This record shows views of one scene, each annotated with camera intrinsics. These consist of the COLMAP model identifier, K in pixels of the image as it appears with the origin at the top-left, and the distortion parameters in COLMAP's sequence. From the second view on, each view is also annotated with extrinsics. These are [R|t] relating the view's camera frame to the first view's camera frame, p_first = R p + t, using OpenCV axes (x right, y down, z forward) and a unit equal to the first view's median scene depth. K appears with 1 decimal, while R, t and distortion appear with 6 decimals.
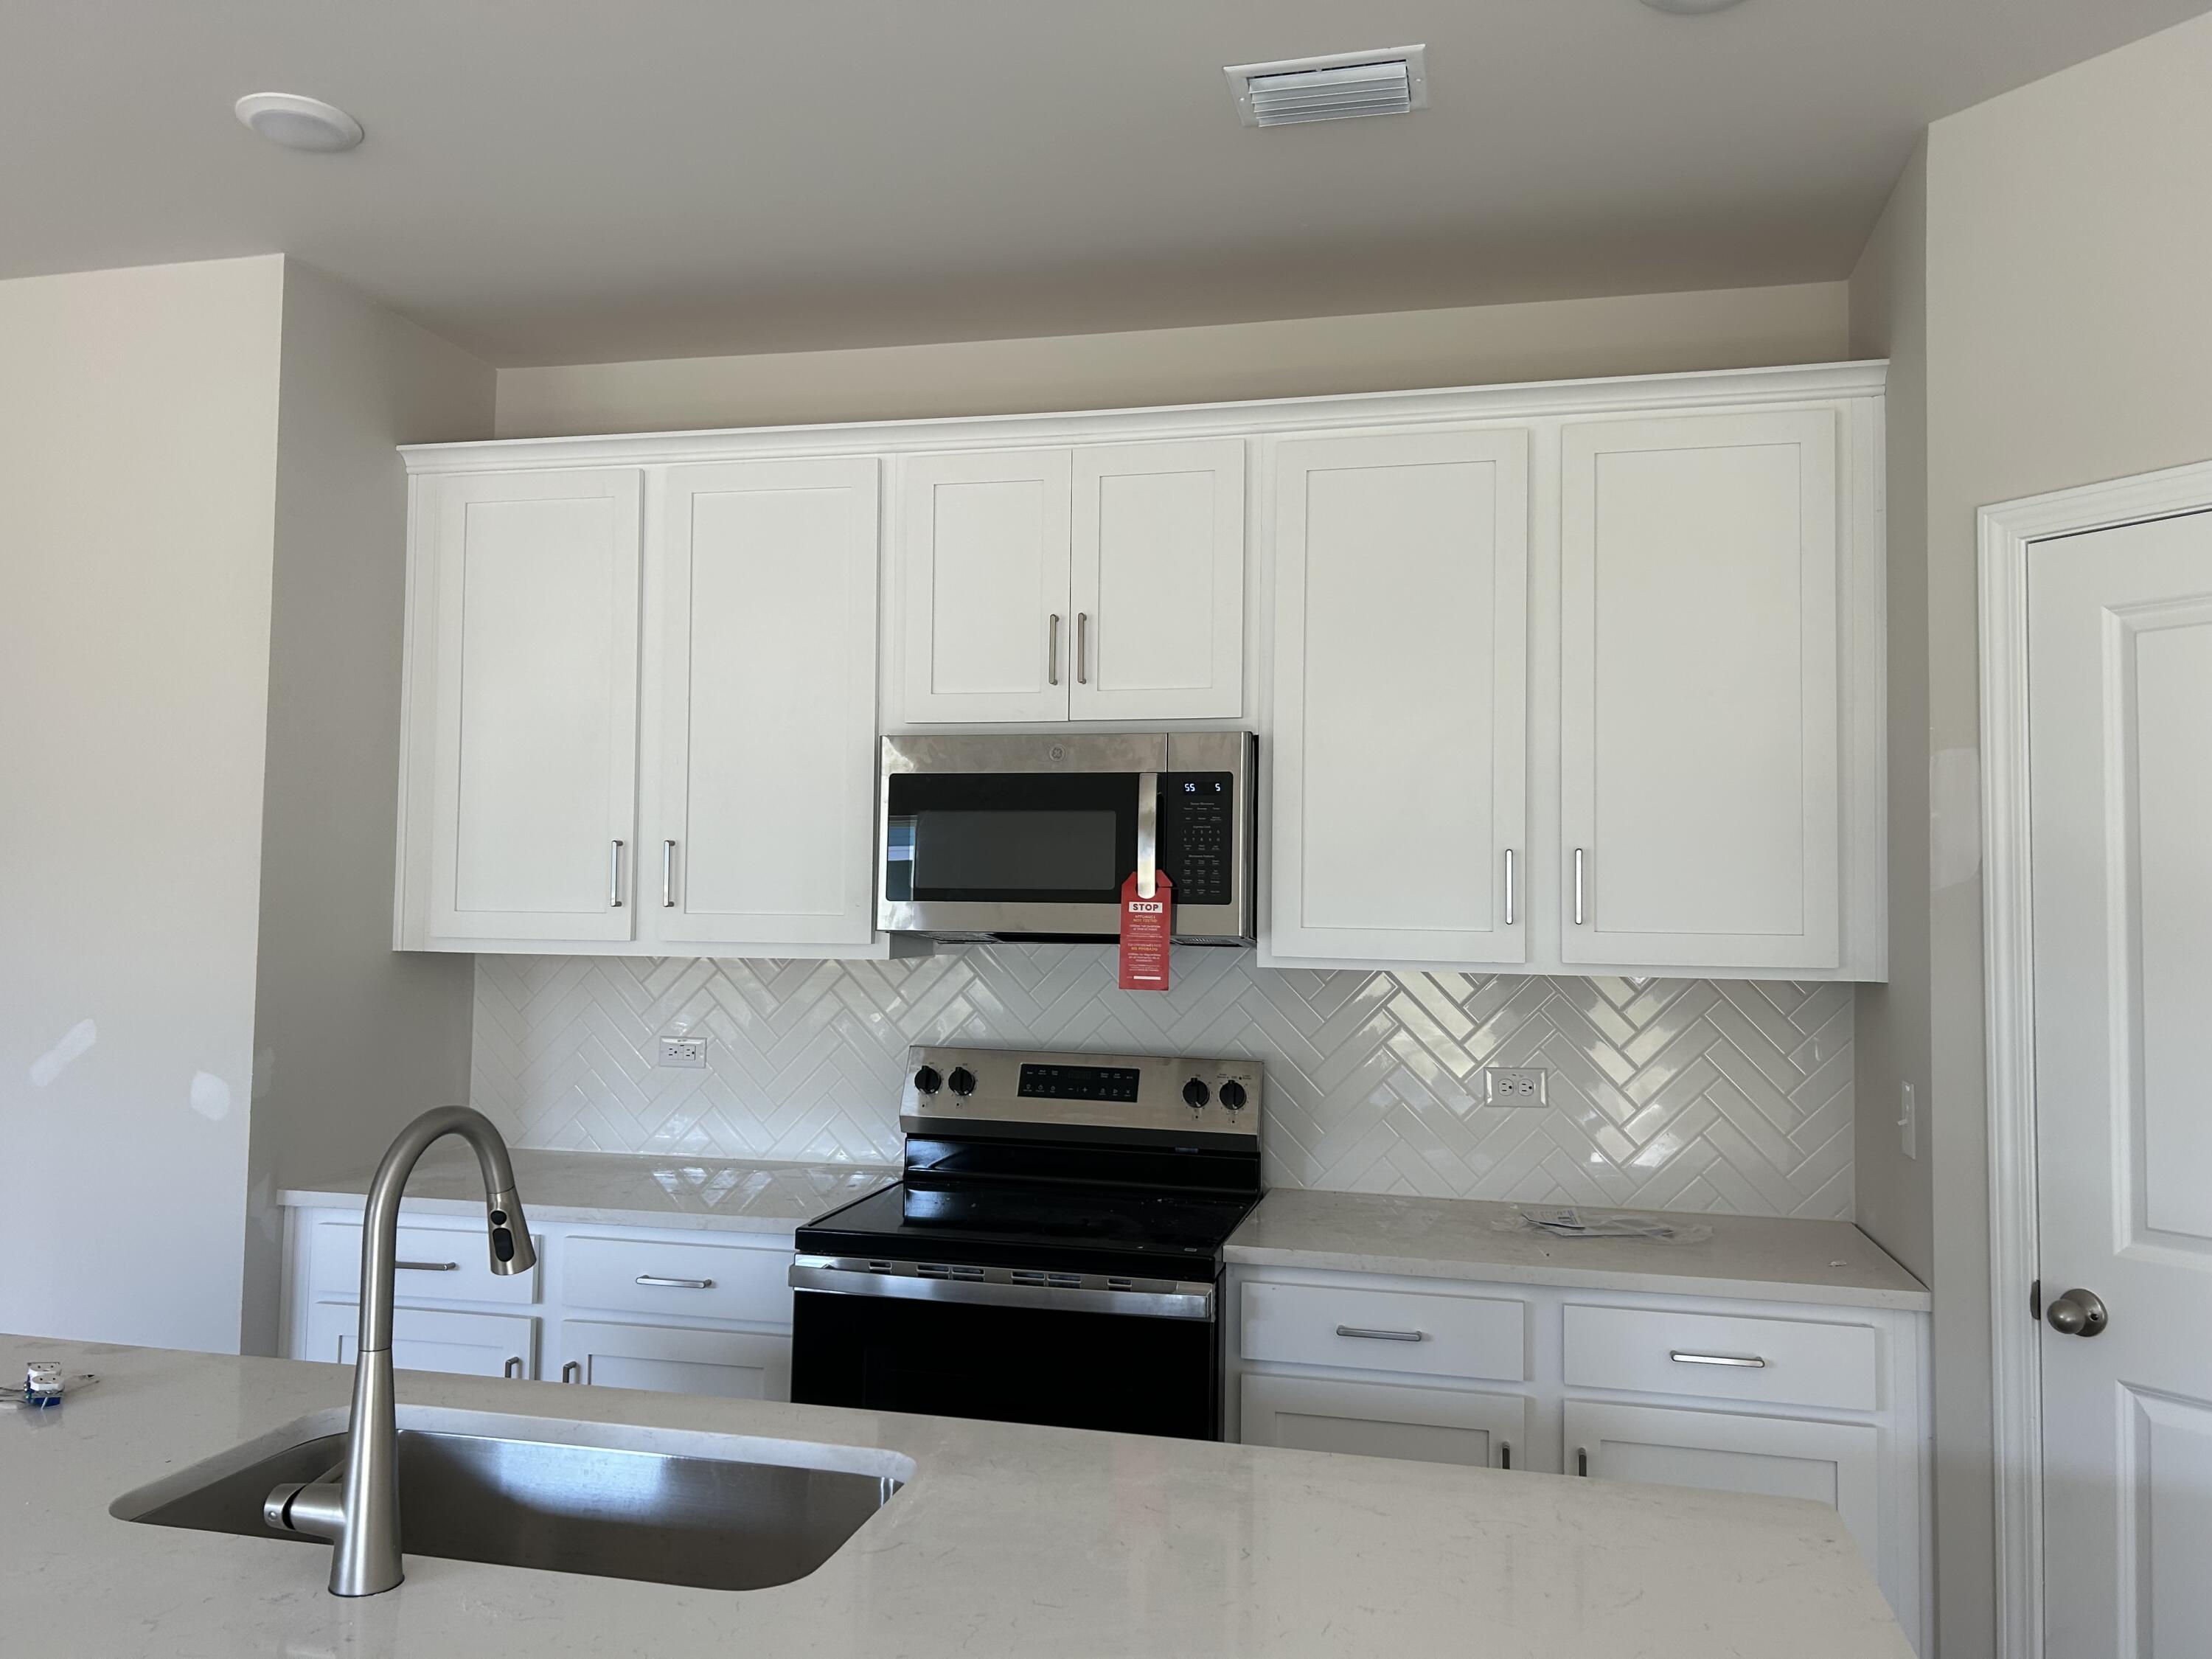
lens RADIAL K [[1651.6, 0, 1084.6], [0, 1651.6, 824.3], [0, 0, 1]] dist [0.082825, -0.099611]
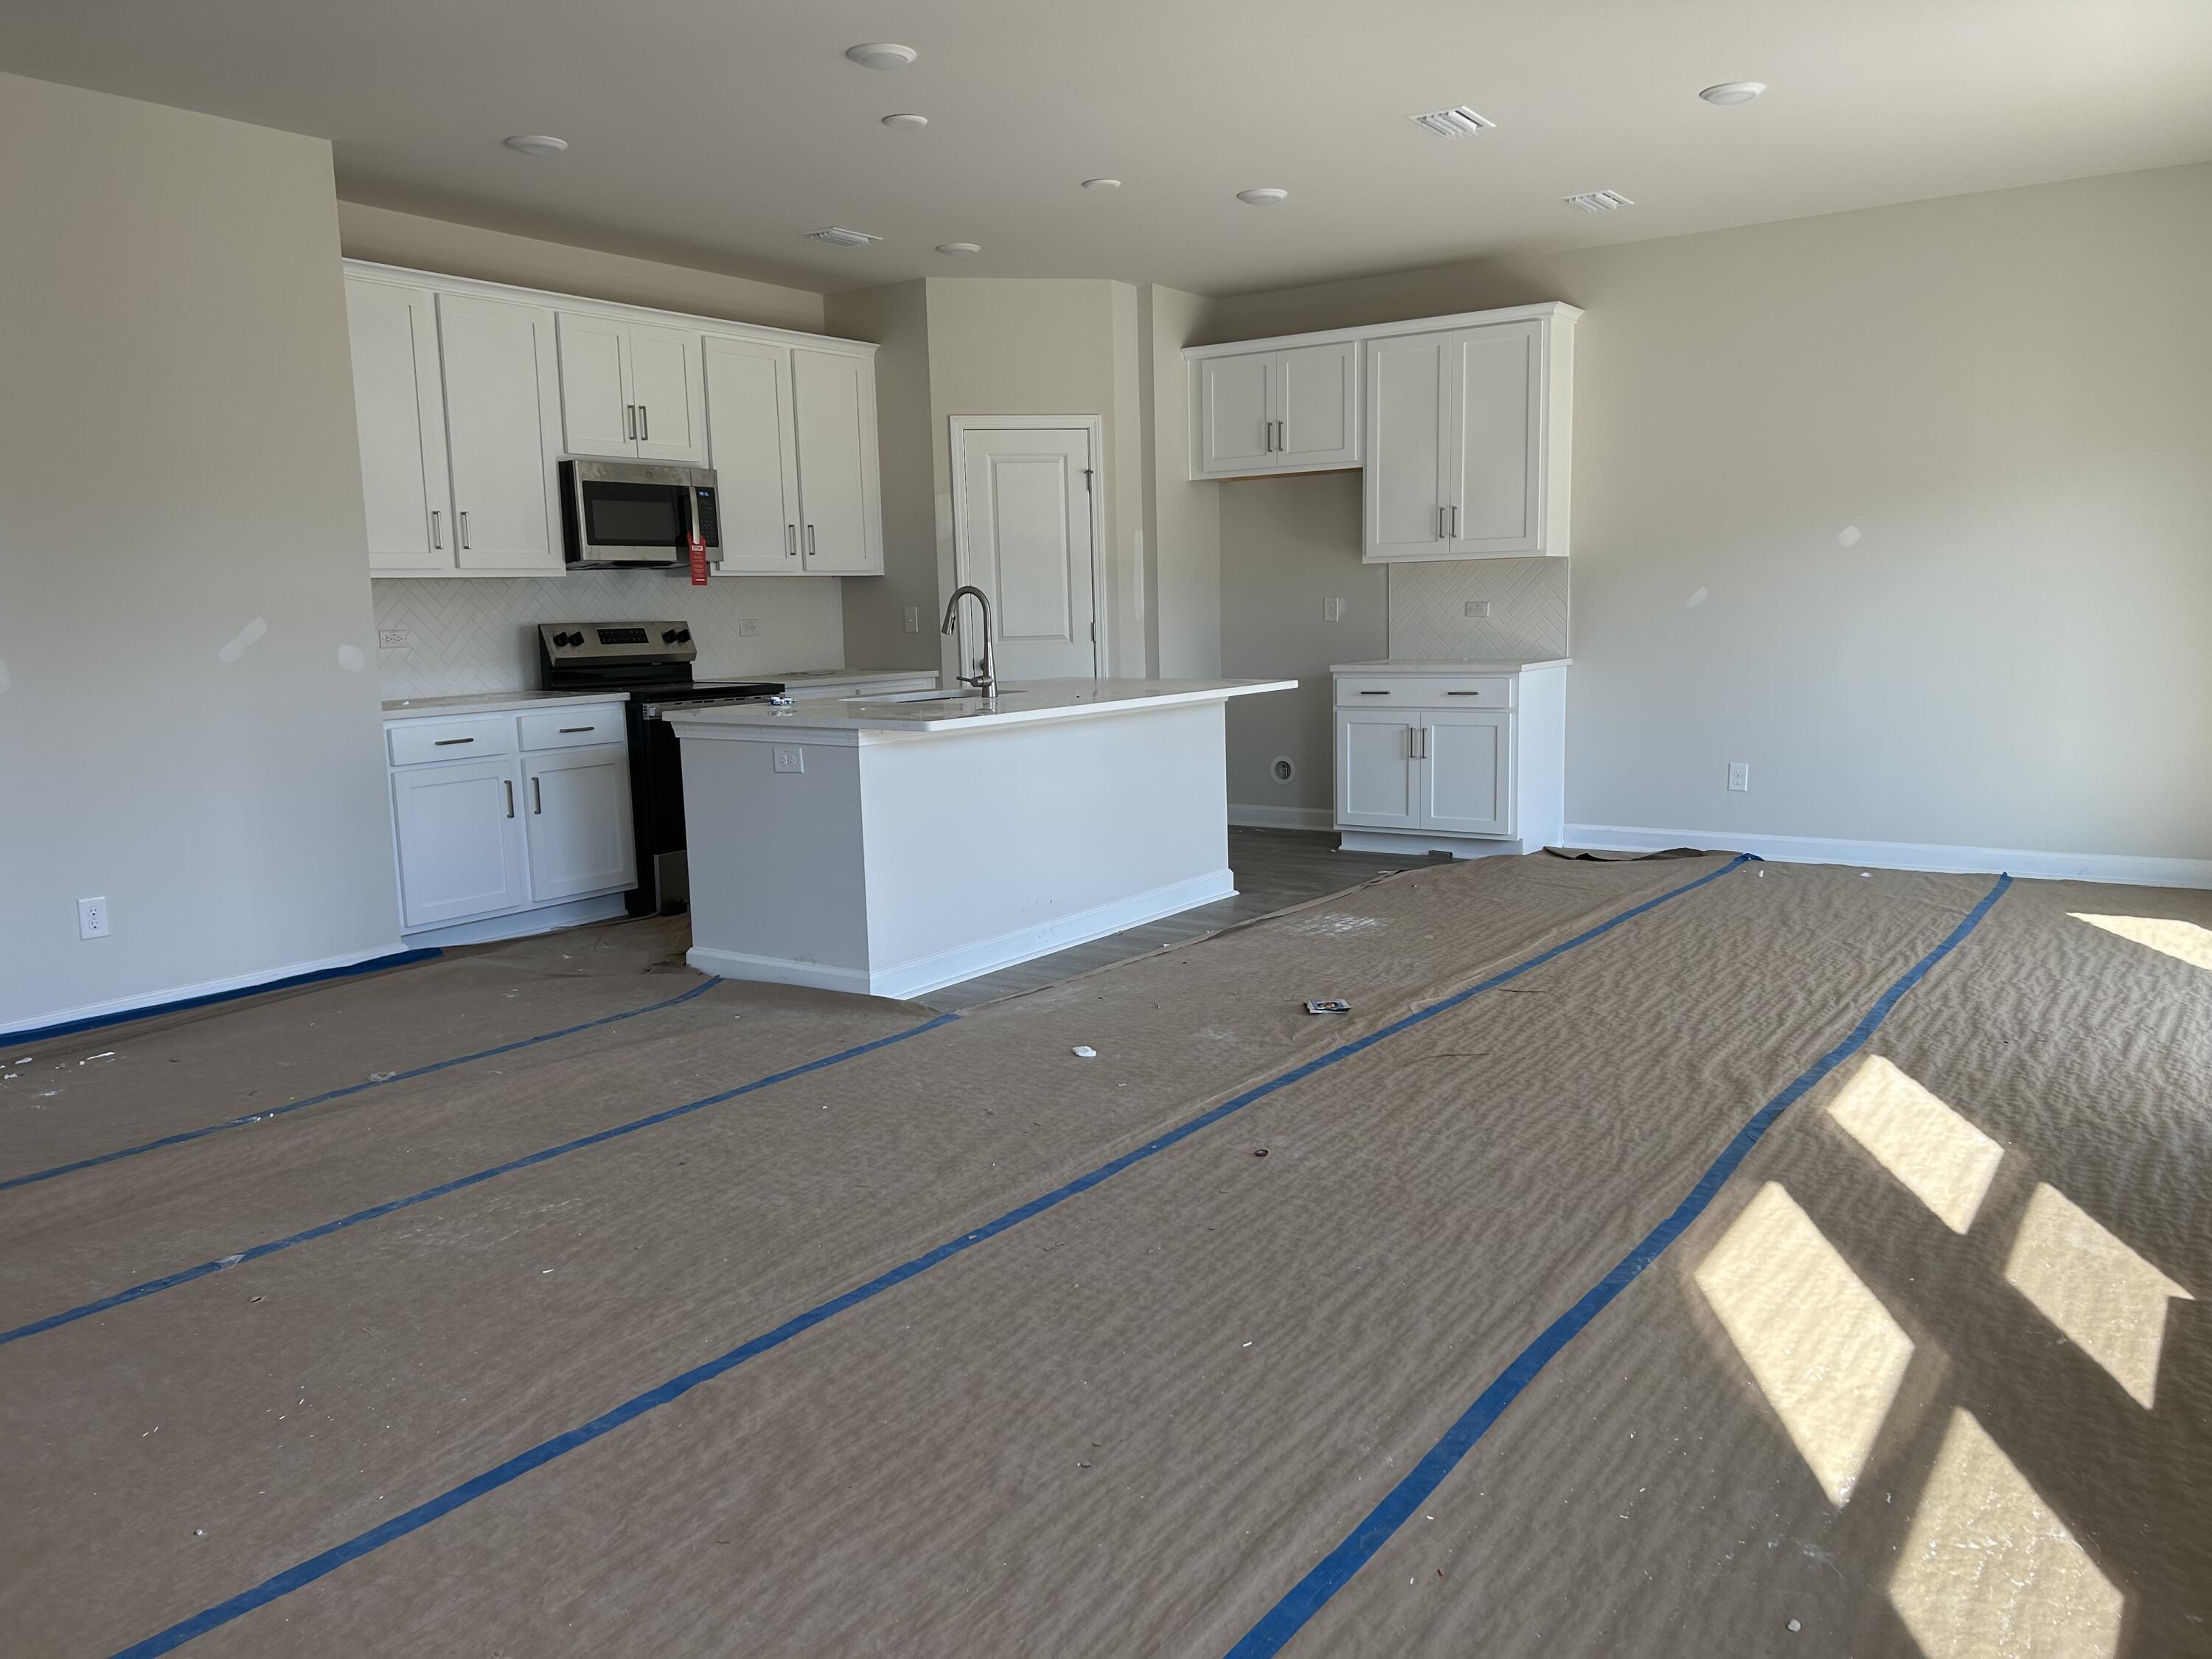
lens RADIAL K [[1685.9, 0, 1118.2], [0, 1685.9, 839.6], [0, 0, 1]] dist [0.074611, -0.115546]
pose [[0.355873, -0.156338, 0.921365, -1.934514], [-0.017580, 0.984613, 0.173860, 0.028781], [-0.934369, -0.078070, 0.347649, -0.369878]]
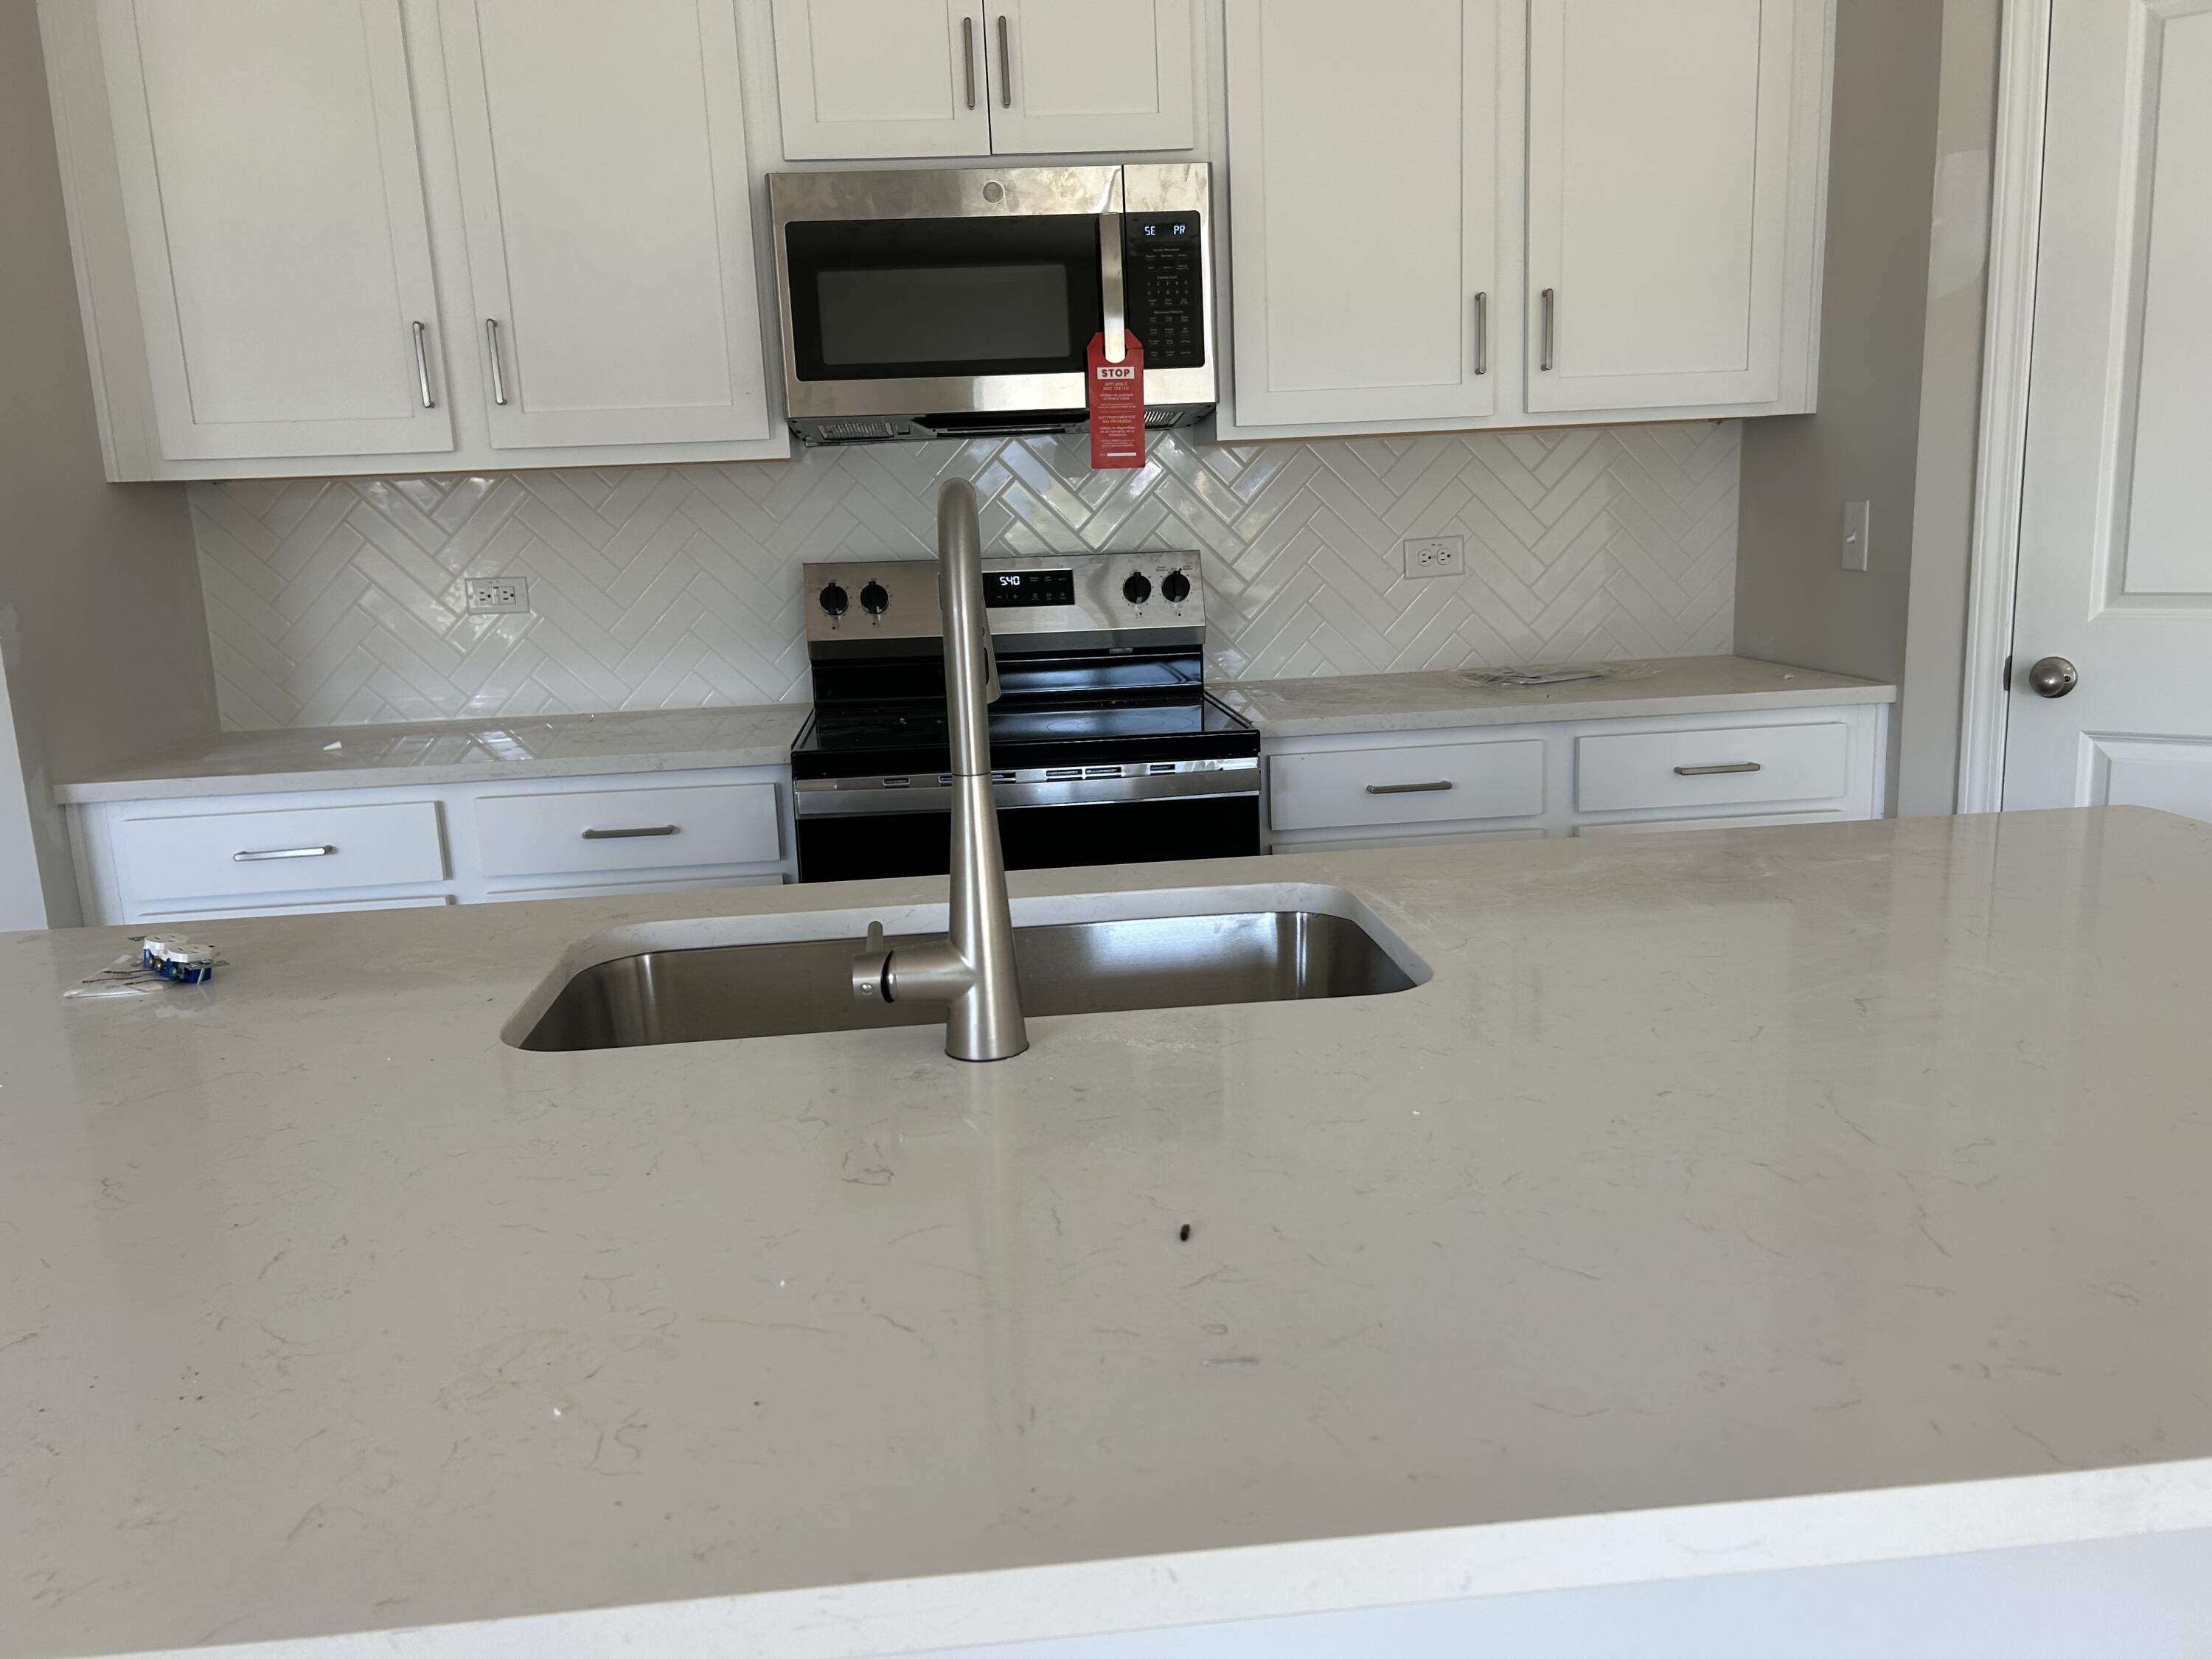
lens RADIAL K [[1685.9, 0, 1118.2], [0, 1685.9, 839.6], [0, 0, 1]] dist [0.074611, -0.115546]
pose [[0.941867, -0.119829, 0.313890, -0.276315], [0.039623, 0.967334, 0.250389, 0.064344], [-0.333640, -0.223396, 0.915849, 0.103820]]
